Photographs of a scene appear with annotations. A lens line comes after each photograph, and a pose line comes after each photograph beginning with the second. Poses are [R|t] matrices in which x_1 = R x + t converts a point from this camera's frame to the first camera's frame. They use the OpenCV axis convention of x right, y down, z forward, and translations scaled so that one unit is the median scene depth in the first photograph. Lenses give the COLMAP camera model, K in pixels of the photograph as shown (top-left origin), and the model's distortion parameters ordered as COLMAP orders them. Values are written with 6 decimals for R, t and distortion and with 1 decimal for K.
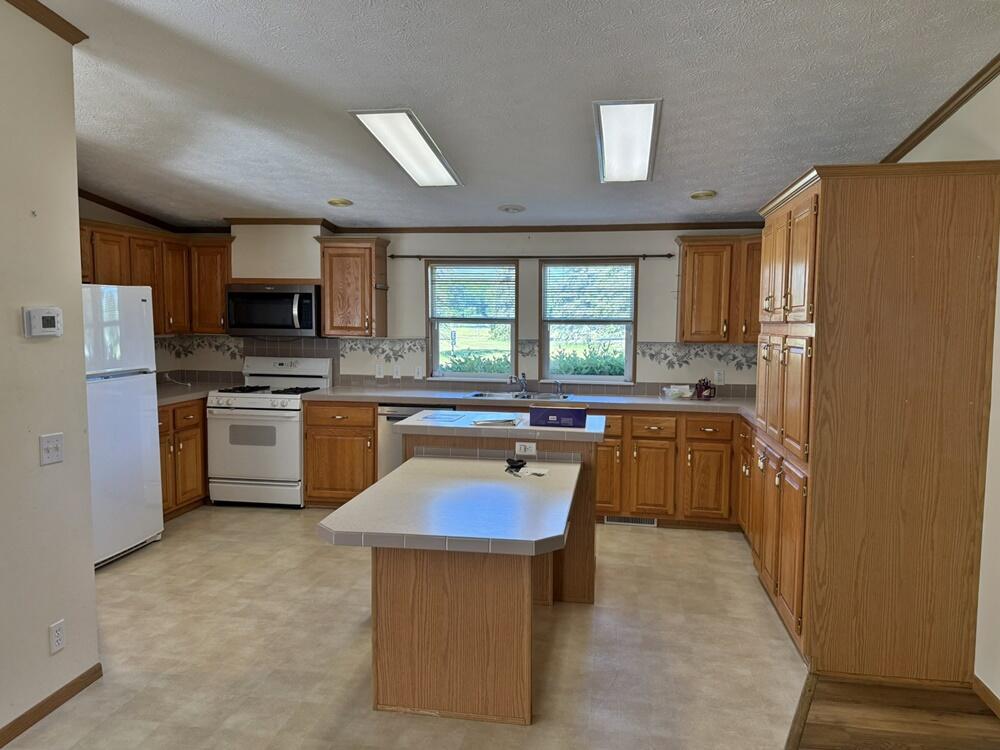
lens RADIAL K [[708.7, 0, 500.0], [0, 708.7, 375.0], [0, 0, 1]] dist [0.121008, -0.187354]
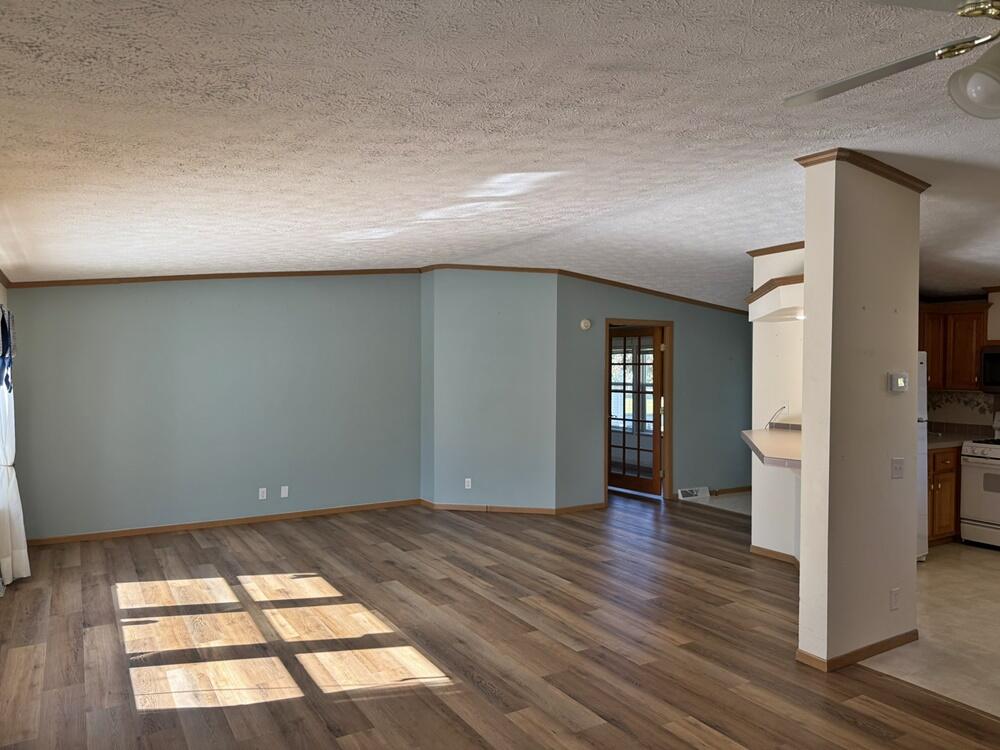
lens RADIAL K [[699.7, 0, 506.8], [0, 699.7, 379.3], [0, 0, 1]] dist [0.124568, -0.125946]
pose [[0.650820, 0.008742, -0.759182, -0.012990], [-0.059719, 0.997425, -0.039710, 0.013181], [0.756880, 0.071182, 0.649666, -0.281073]]
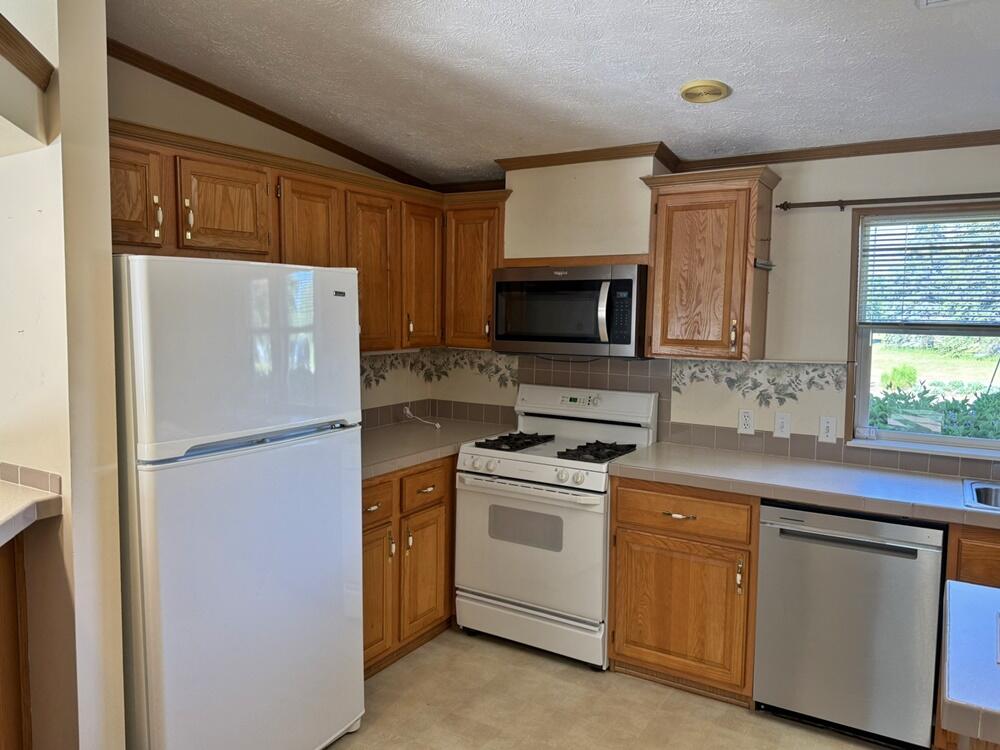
lens RADIAL K [[721.1, 0, 504.8], [0, 721.1, 371.2], [0, 0, 1]] dist [0.137758, -0.201808]
pose [[0.927324, 0.032815, -0.372819, -0.142167], [-0.033449, 0.999429, 0.004769, -0.042592], [0.372762, 0.008047, 0.927892, 0.439795]]
